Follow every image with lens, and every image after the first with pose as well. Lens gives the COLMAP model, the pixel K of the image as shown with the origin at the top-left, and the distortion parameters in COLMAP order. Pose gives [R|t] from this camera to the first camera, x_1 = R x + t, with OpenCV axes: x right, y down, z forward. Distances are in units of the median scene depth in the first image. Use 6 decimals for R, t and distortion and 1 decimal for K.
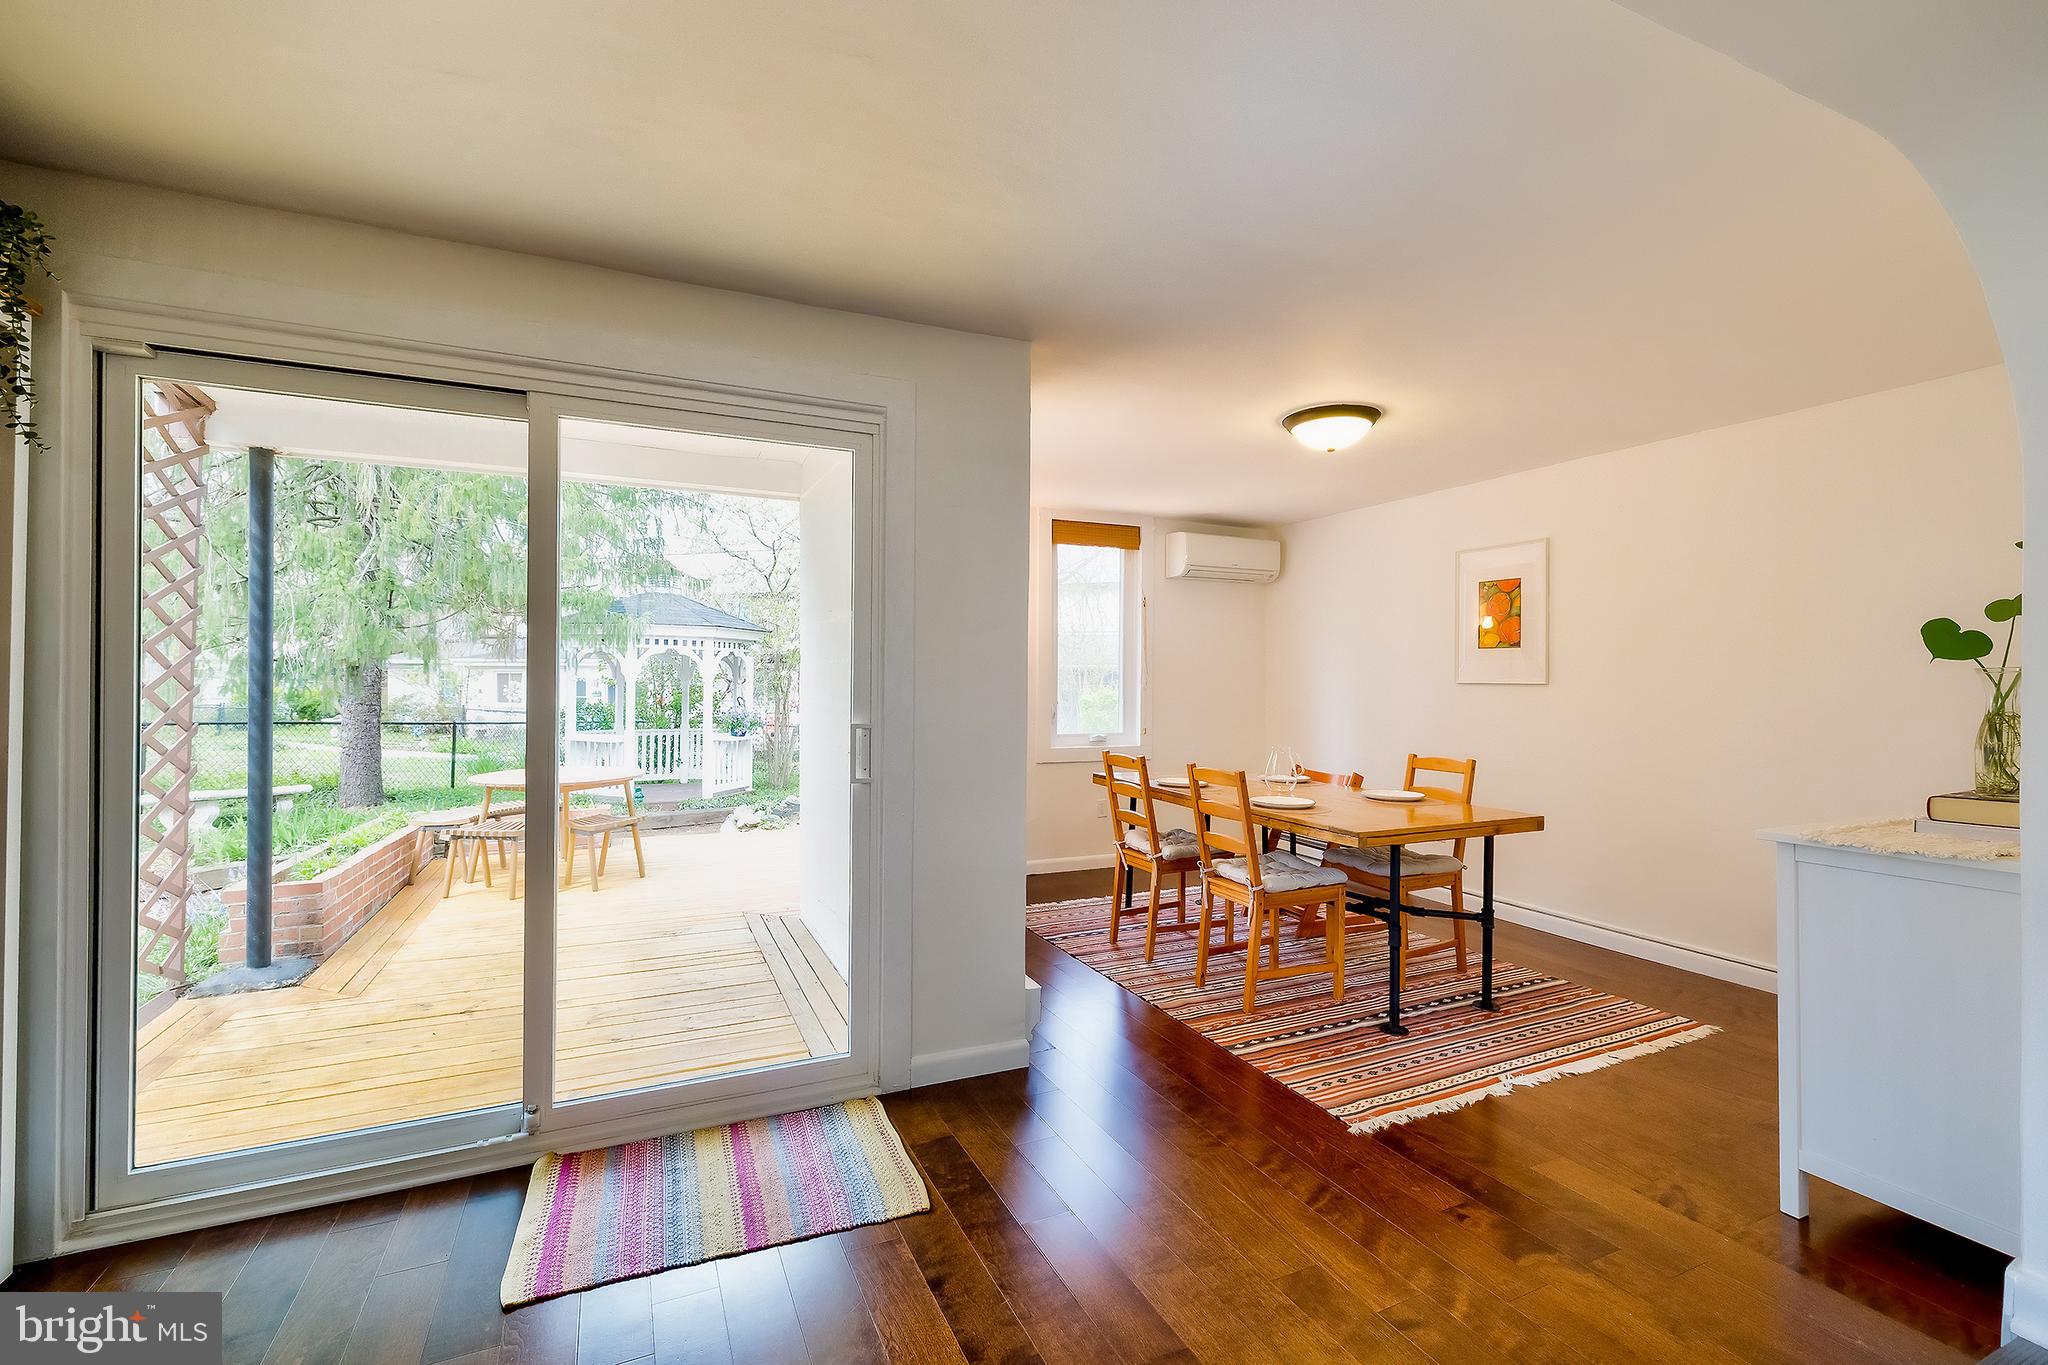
lens RADIAL K [[873.3, 0, 1020.0], [0, 873.3, 689.9], [0, 0, 1]] dist [-0.000237, -0.000035]
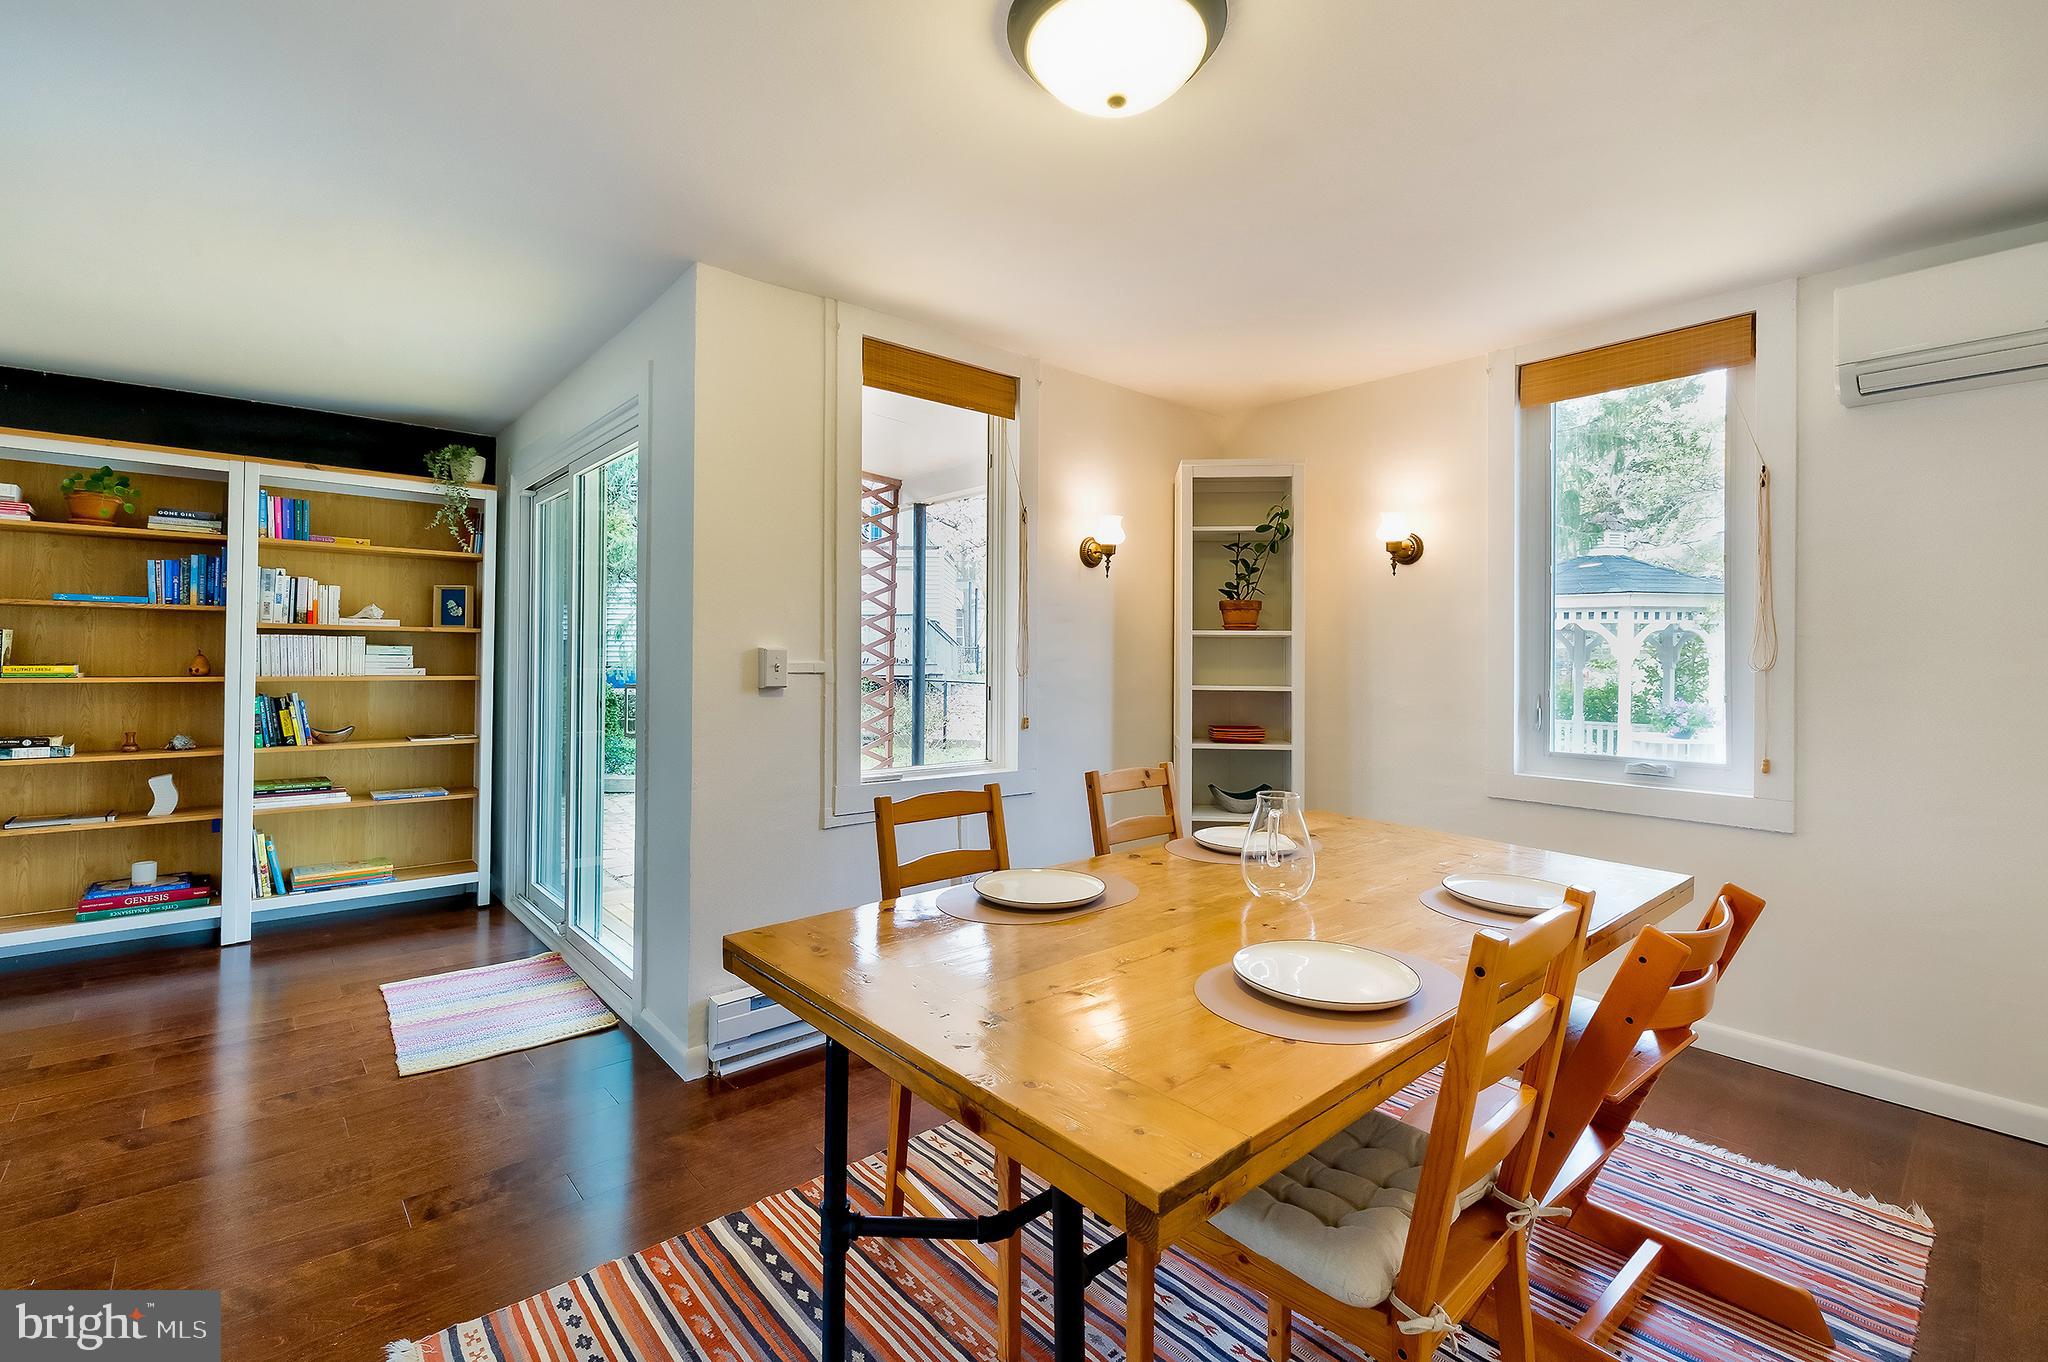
lens RADIAL K [[882.2, 0, 1025.3], [0, 882.2, 655.3], [0, 0, 1]] dist [0.000209, -0.000003]
pose [[0.293904, -0.005781, -0.955818, 0.251593], [-0.017211, 0.999788, -0.011339, 0.001661], [0.955680, 0.019783, 0.293742, 0.276159]]
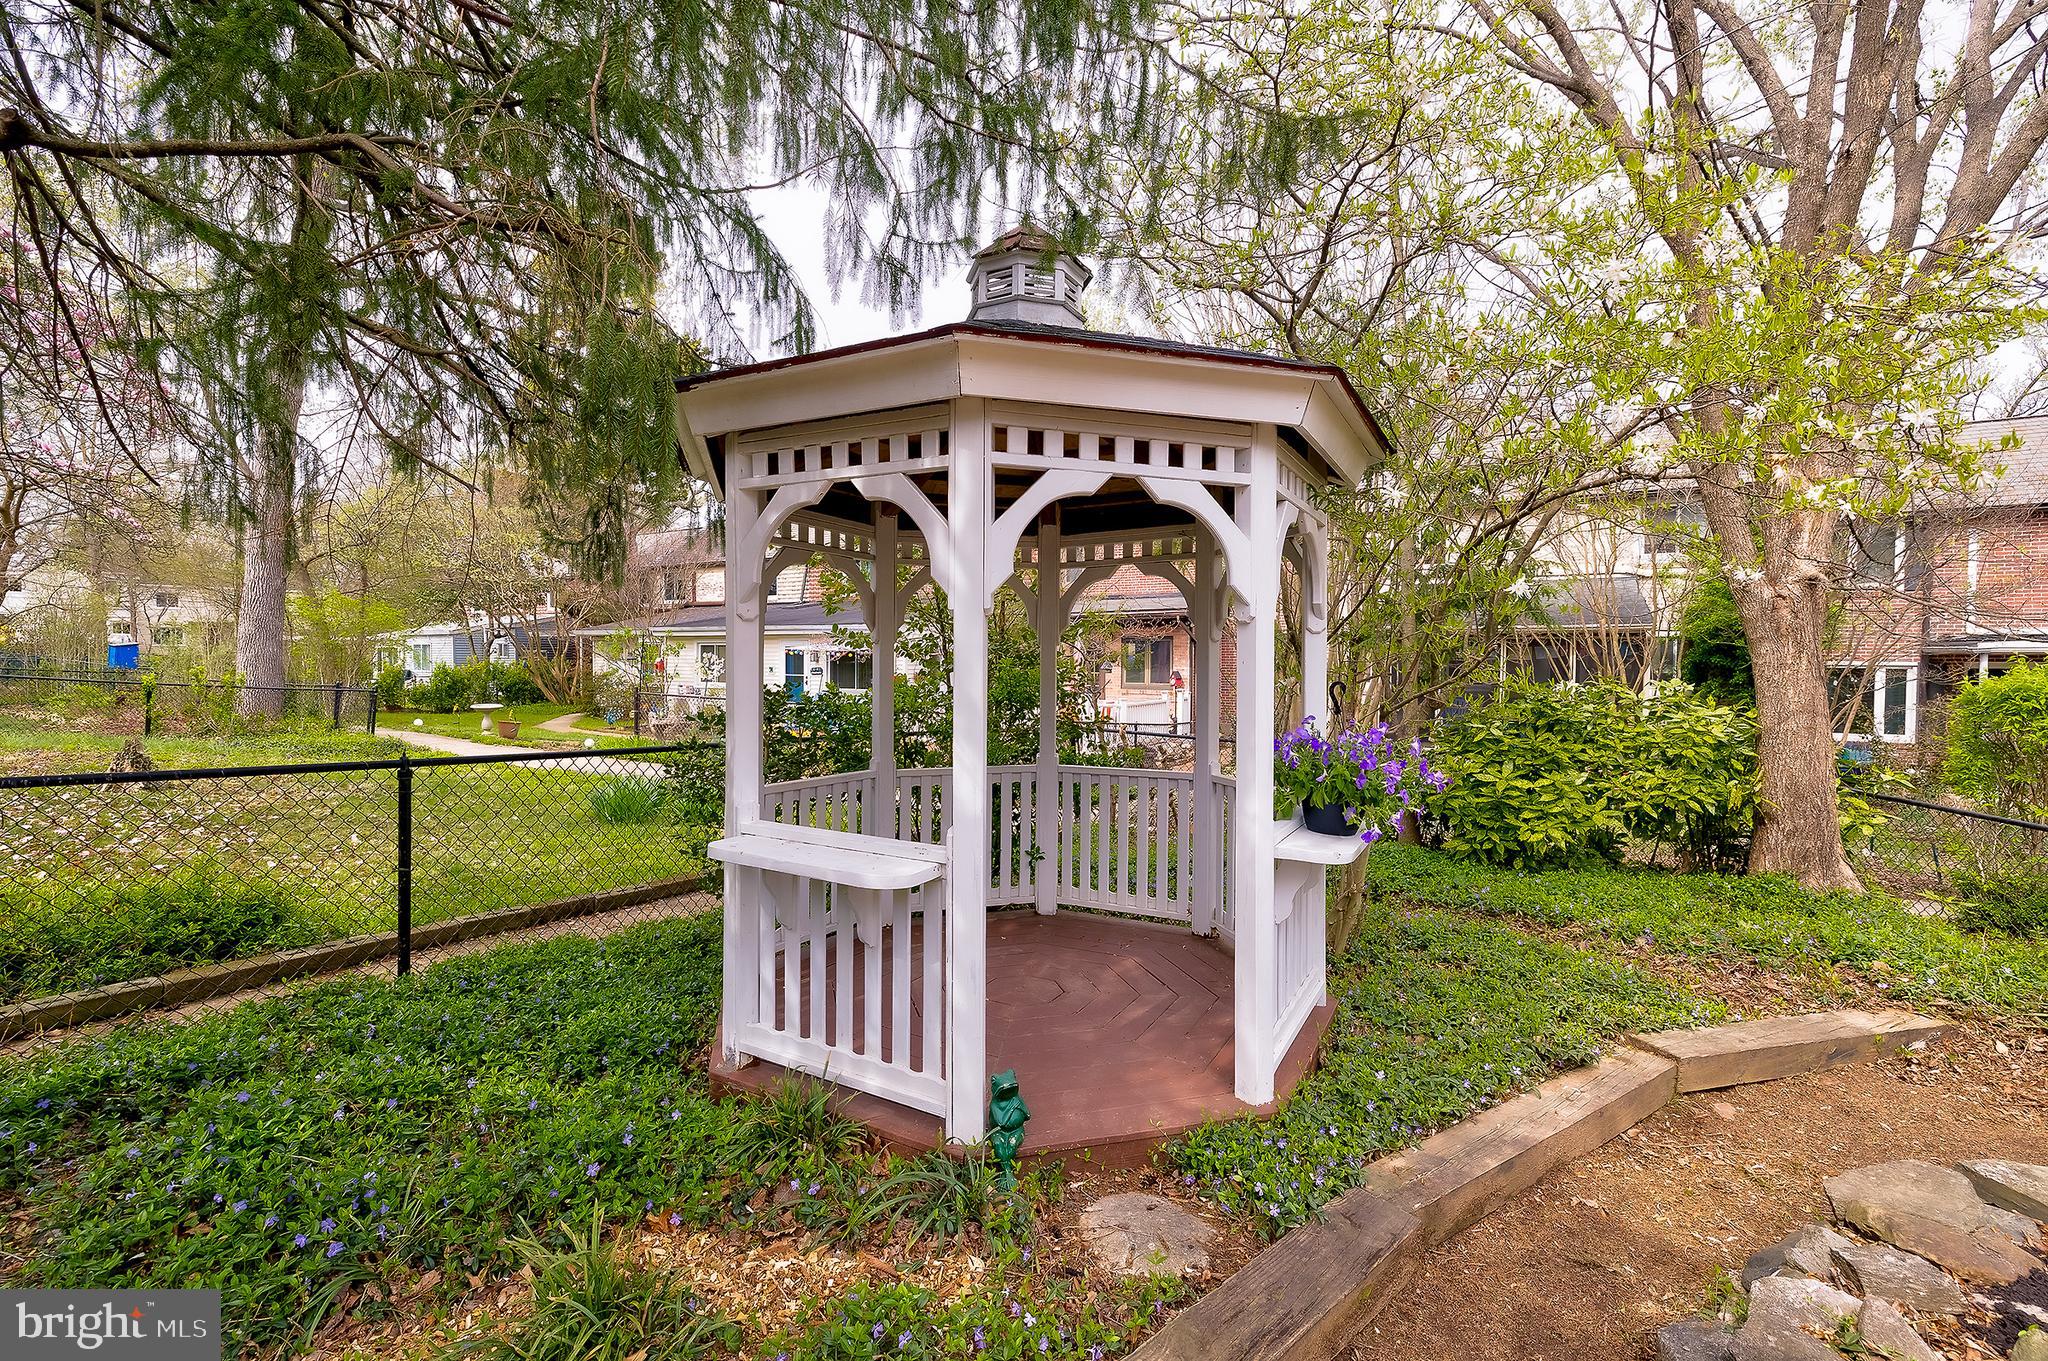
lens RADIAL K [[873.3, 0, 1020.0], [0, 873.3, 687.9], [0, 0, 1]] dist [-0.000237, -0.000035]
pose [[0.975307, 0.001980, -0.220844, -0.390749], [0.002418, 0.999804, 0.019642, 0.005336], [0.220840, -0.019691, 0.975111, 0.796237]]
